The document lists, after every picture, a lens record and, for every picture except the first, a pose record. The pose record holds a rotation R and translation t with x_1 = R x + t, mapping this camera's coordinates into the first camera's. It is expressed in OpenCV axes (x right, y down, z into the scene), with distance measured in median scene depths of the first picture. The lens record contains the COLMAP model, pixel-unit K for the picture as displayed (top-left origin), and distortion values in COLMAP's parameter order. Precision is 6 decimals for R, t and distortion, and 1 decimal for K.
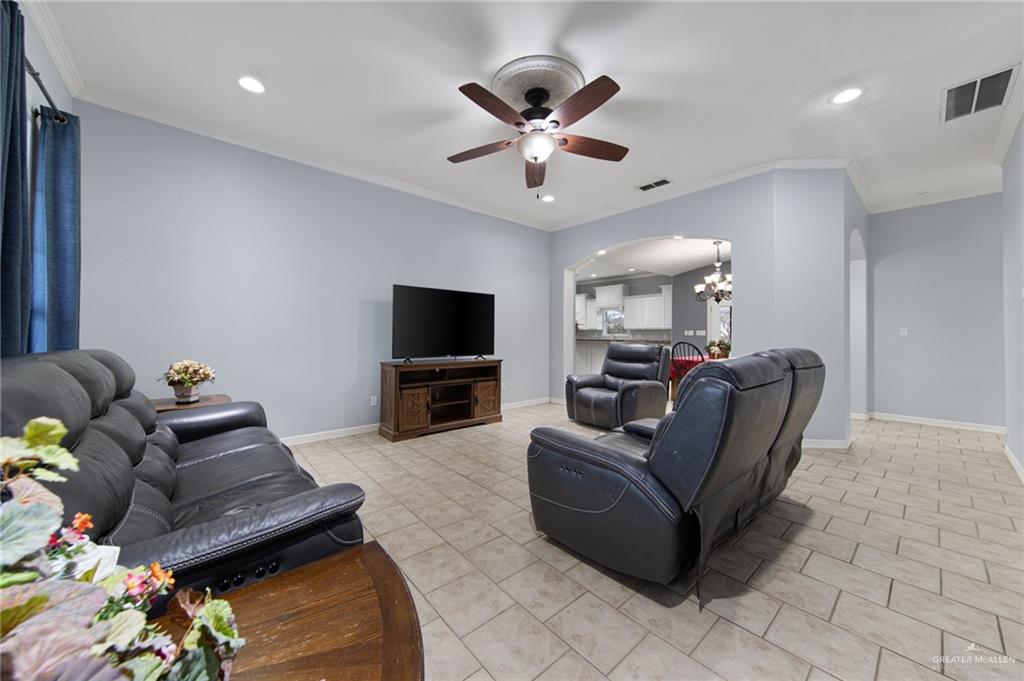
lens RADIAL K [[375.2, 0, 513.4], [0, 375.2, 332.7], [0, 0, 1]] dist [0.002446, 0.000295]
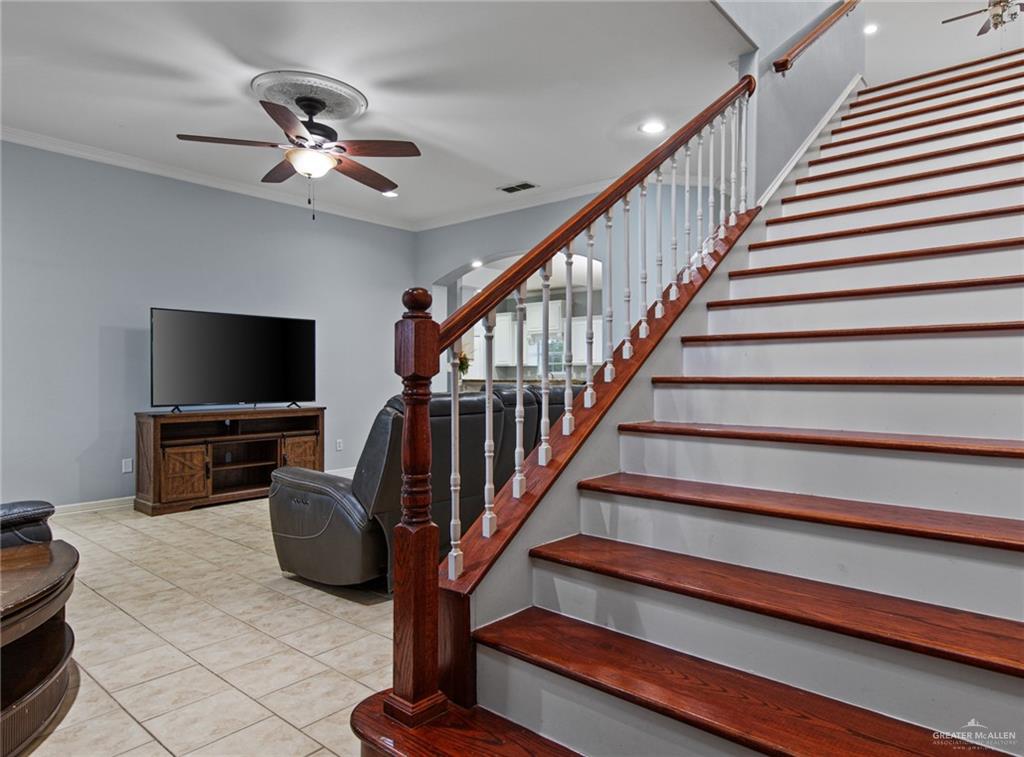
lens RADIAL K [[634.7, 0, 589.4], [0, 634.7, 379.3], [0, 0, 1]] dist [0.006127, -0.000099]
pose [[0.978567, -0.009676, 0.205699, 0.269880], [0.006926, 0.999877, 0.014082, 0.002383], [-0.205810, -0.012355, 0.978514, -0.419092]]
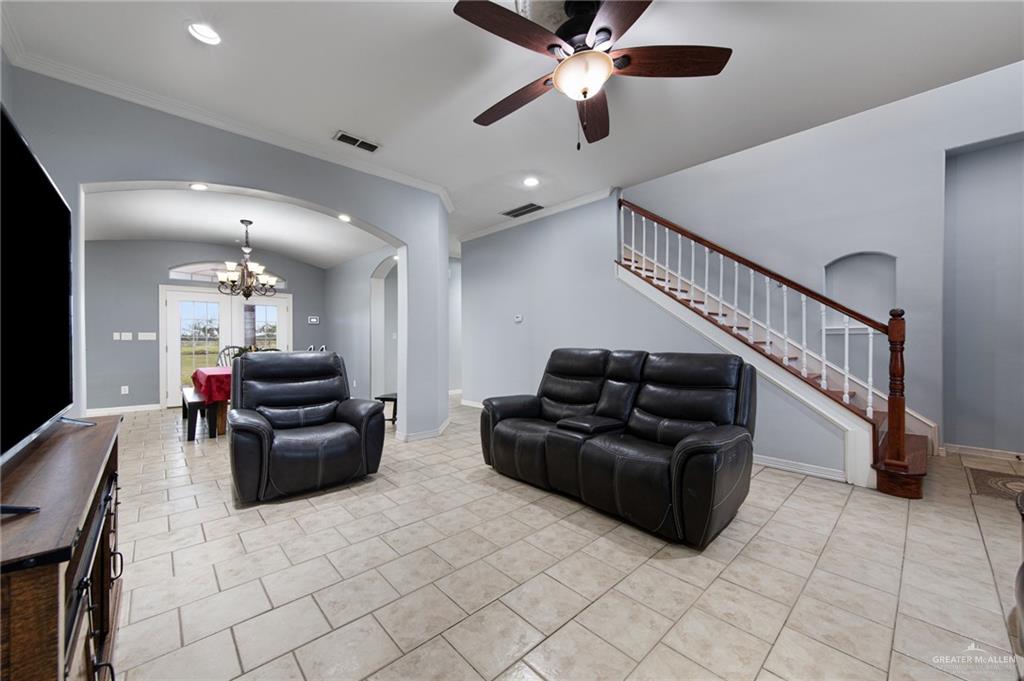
lens RADIAL K [[375.2, 0, 513.0], [0, 375.2, 343.6], [0, 0, 1]] dist [0.002446, 0.000295]
pose [[-0.028043, -0.012439, 0.999529, -0.450379], [-0.006481, 0.999904, 0.012262, 0.003691], [-0.999586, -0.006134, -0.028121, 0.788809]]
